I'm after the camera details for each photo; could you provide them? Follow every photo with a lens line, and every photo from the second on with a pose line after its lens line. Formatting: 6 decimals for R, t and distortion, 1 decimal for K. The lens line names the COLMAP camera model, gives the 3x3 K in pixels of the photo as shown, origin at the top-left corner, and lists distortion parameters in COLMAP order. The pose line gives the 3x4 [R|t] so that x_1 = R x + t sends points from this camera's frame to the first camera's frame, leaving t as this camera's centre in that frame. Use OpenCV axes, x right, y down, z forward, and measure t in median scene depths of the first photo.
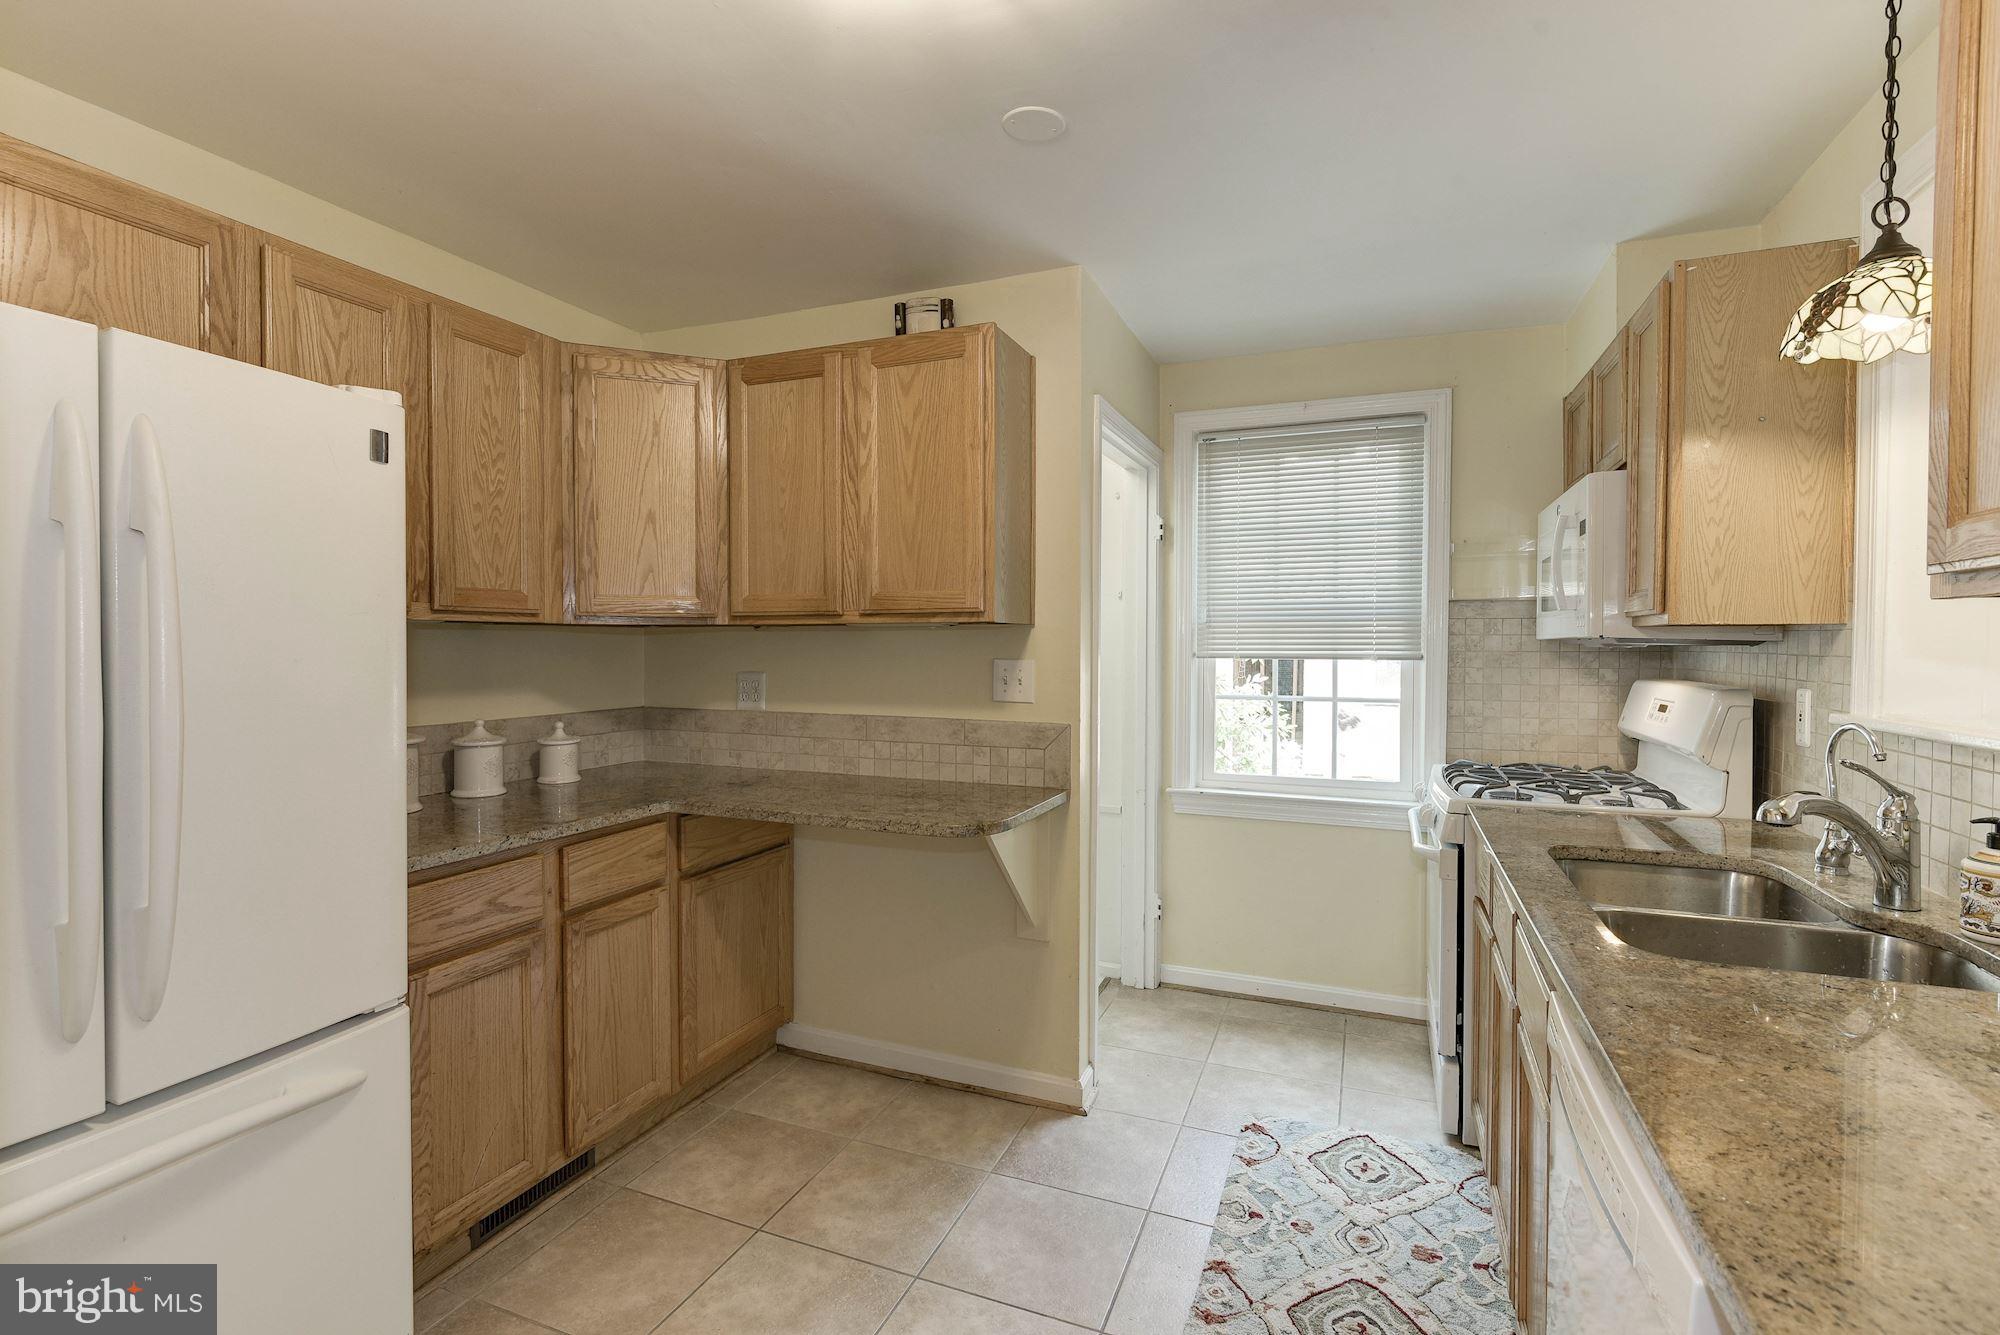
lens RADIAL K [[906.4, 0, 1001.6], [0, 906.4, 661.7], [0, 0, 1]] dist [-0.002437, -0.000903]
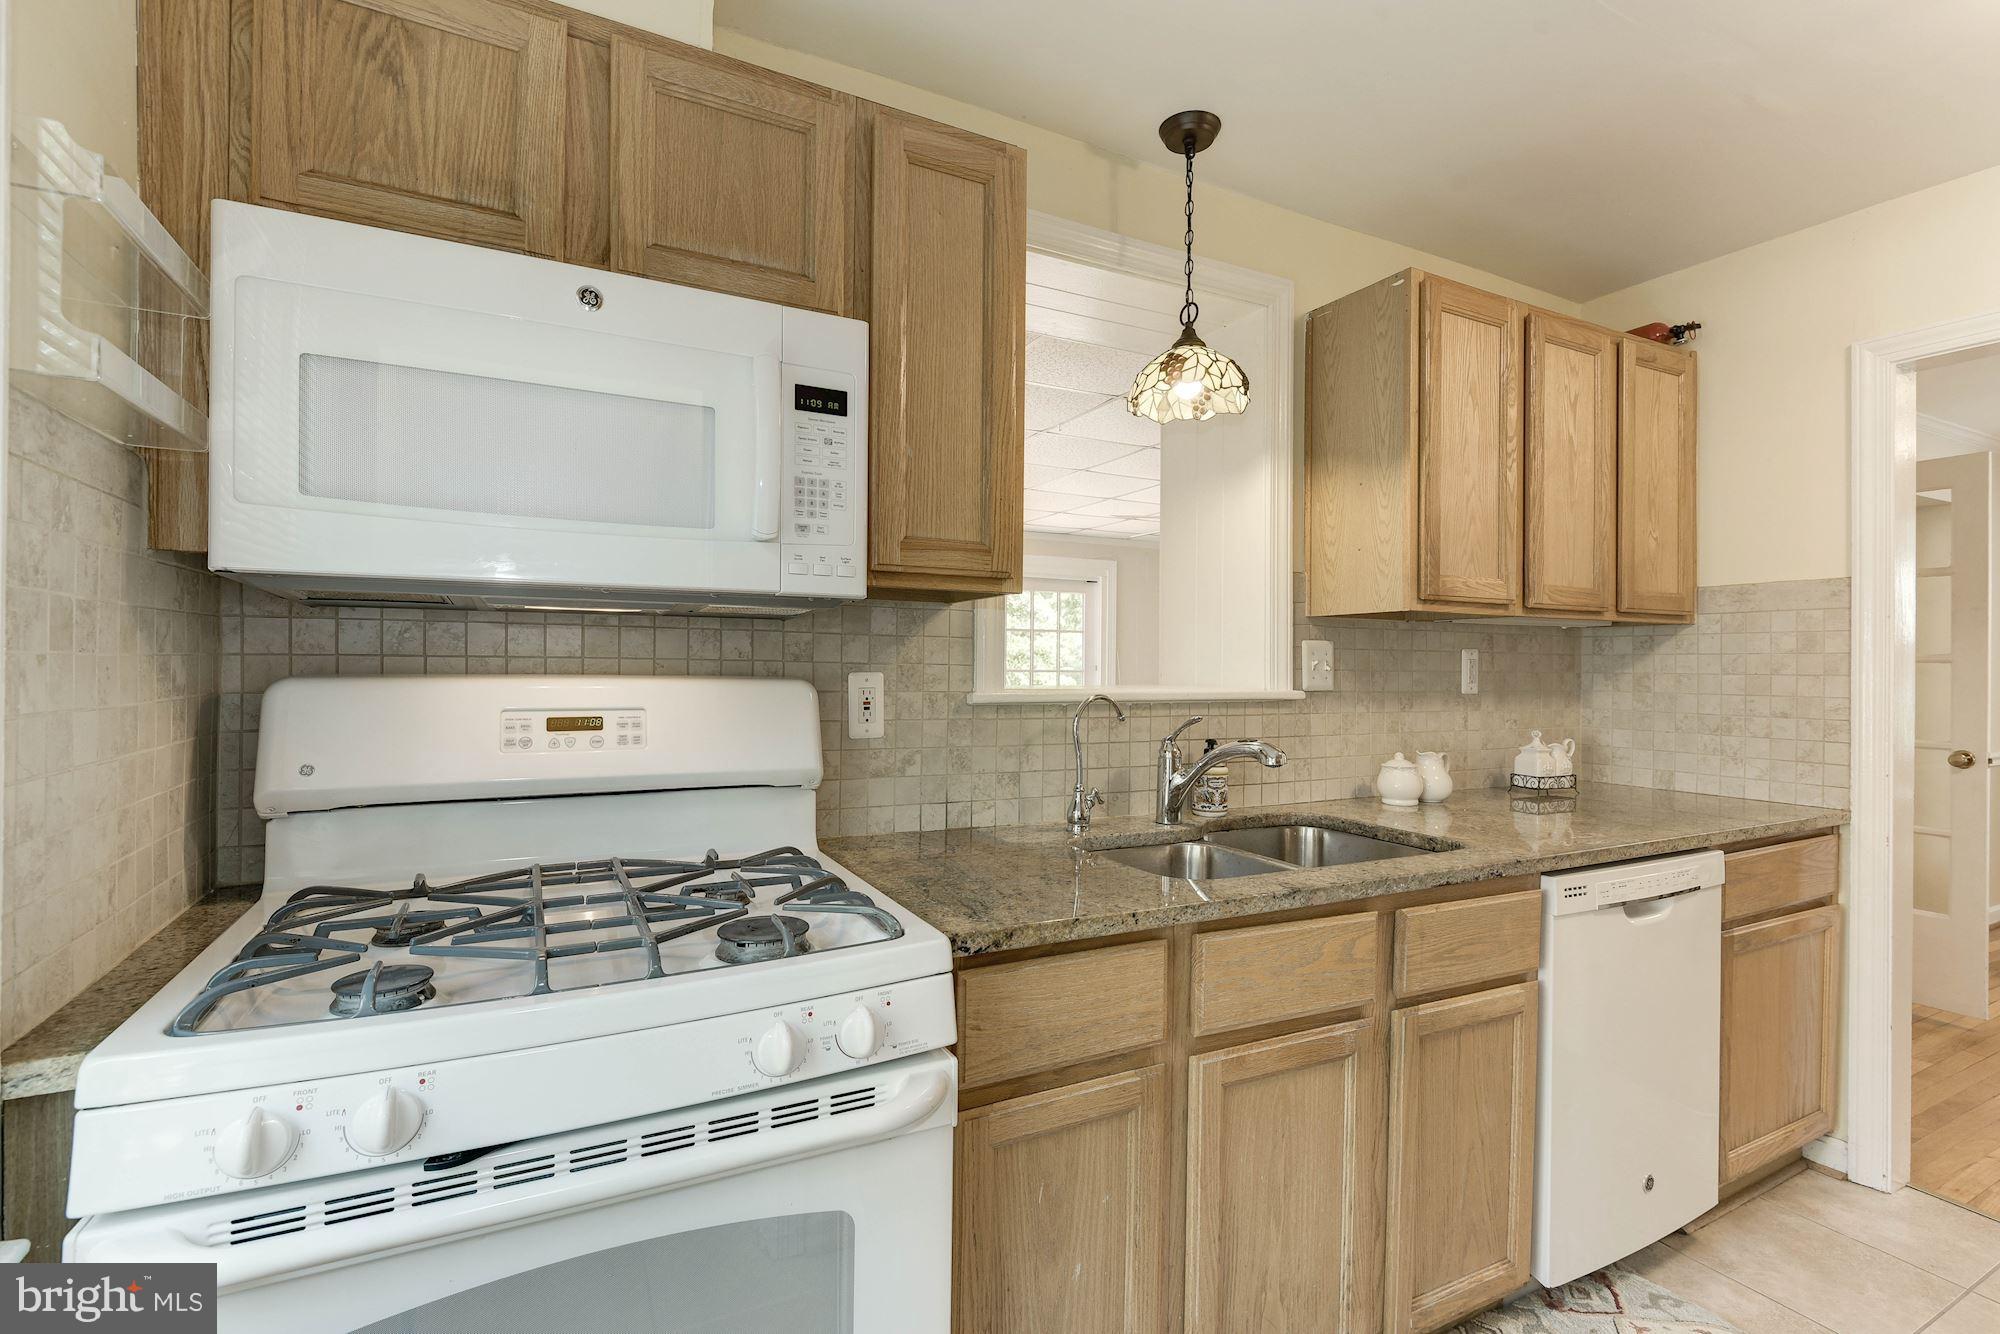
lens RADIAL K [[906.4, 0, 1001.6], [0, 906.4, 661.2], [0, 0, 1]] dist [-0.002437, -0.000903]
pose [[-0.764850, -0.007904, 0.644160, 0.146094], [0.000178, 0.999922, 0.012480, 0.005507], [-0.644208, 0.009660, -0.764789, 1.044325]]
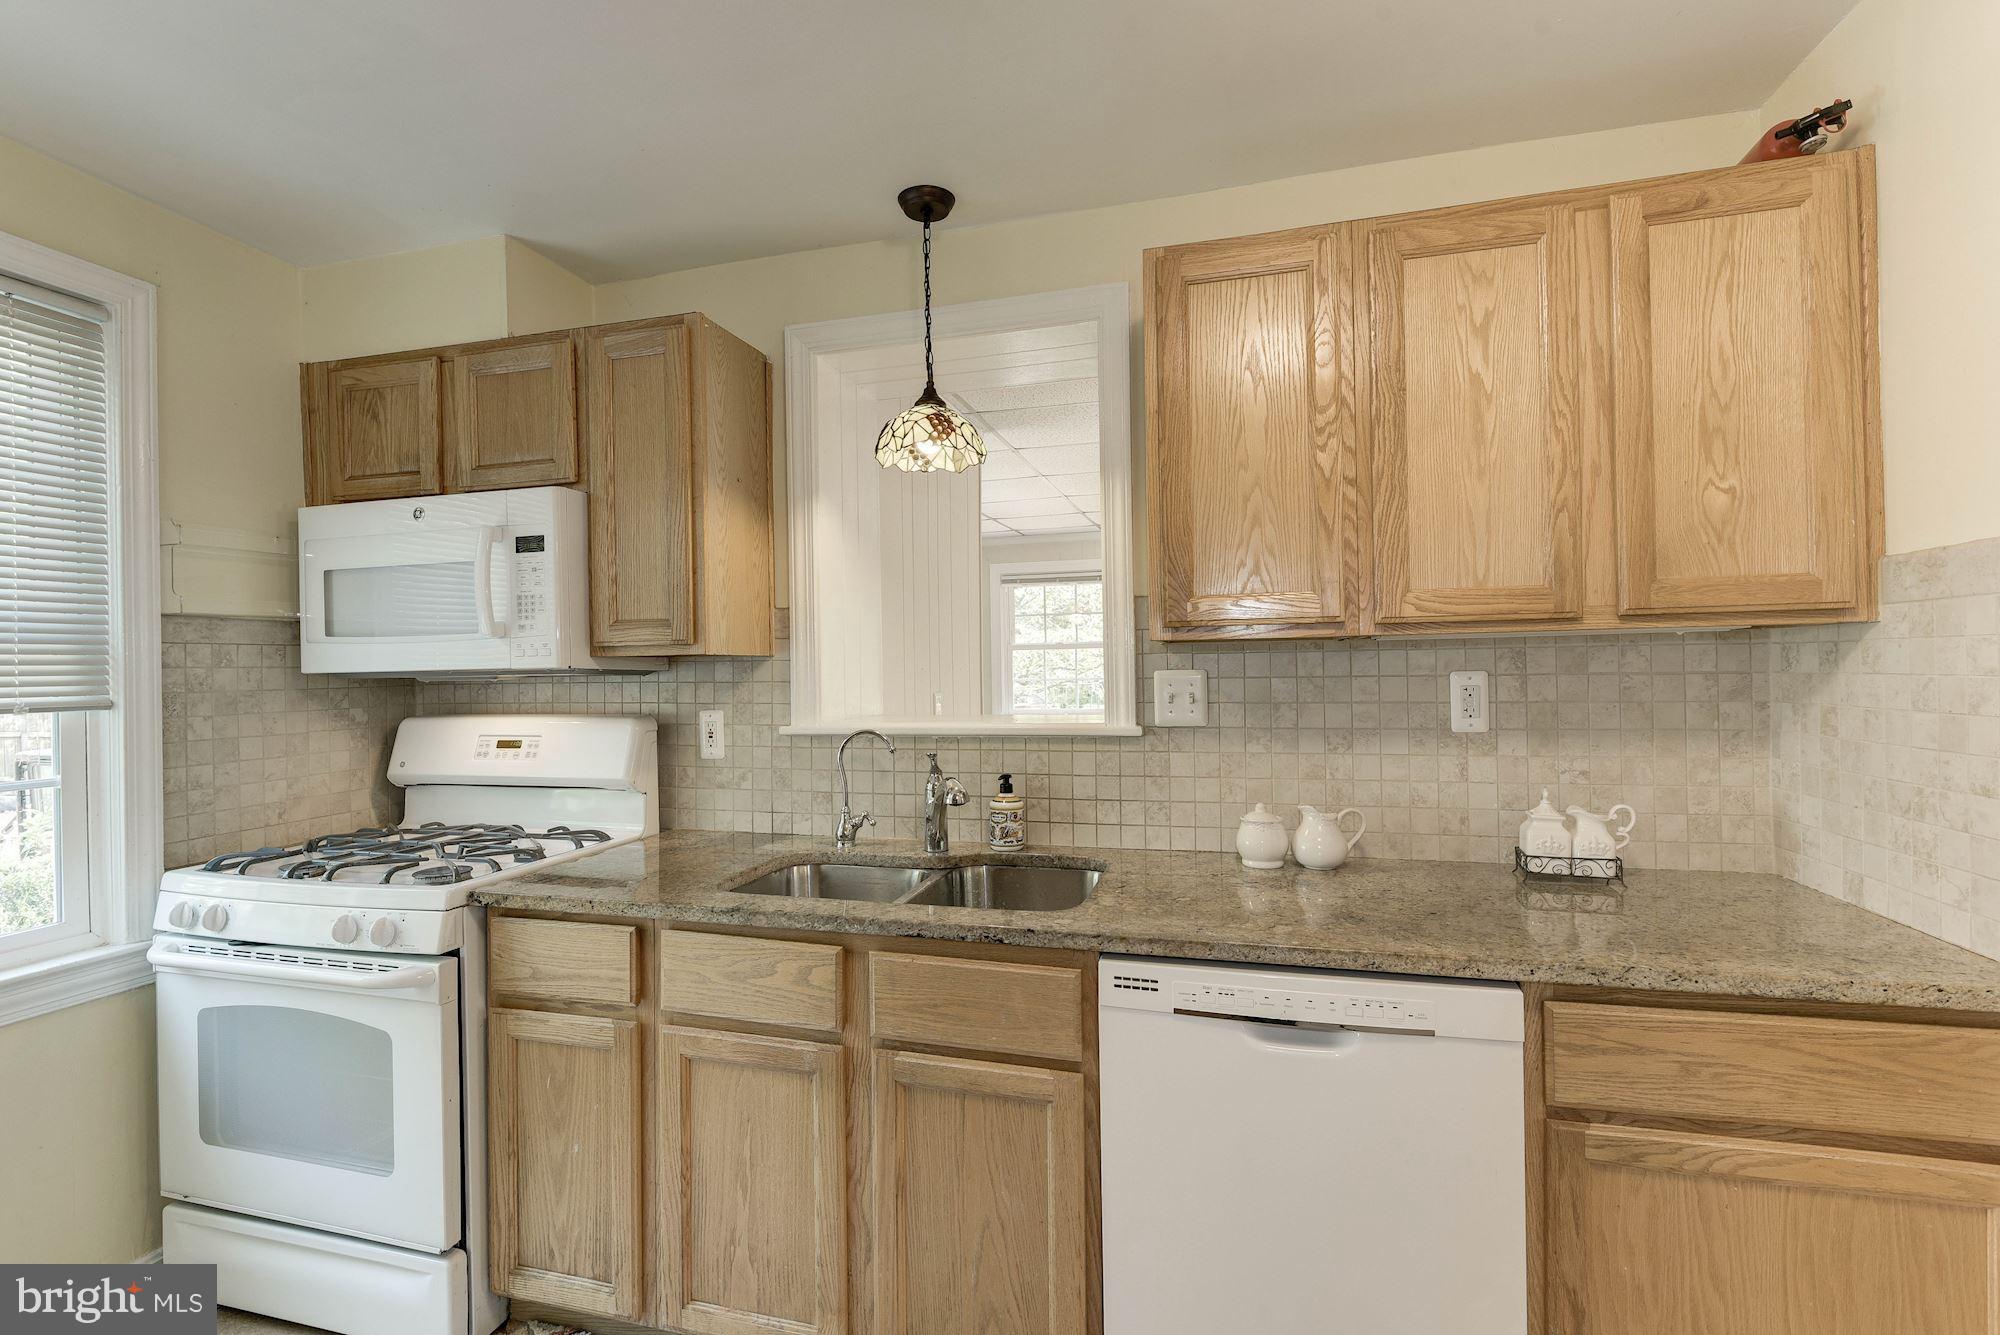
lens RADIAL K [[906.4, 0, 1001.6], [0, 906.4, 661.7], [0, 0, 1]] dist [-0.002437, -0.000903]
pose [[-0.126448, 0.003436, 0.991967, -0.224181], [0.035353, 0.999374, 0.001045, -0.014036], [-0.991343, 0.035201, -0.126490, 0.506559]]
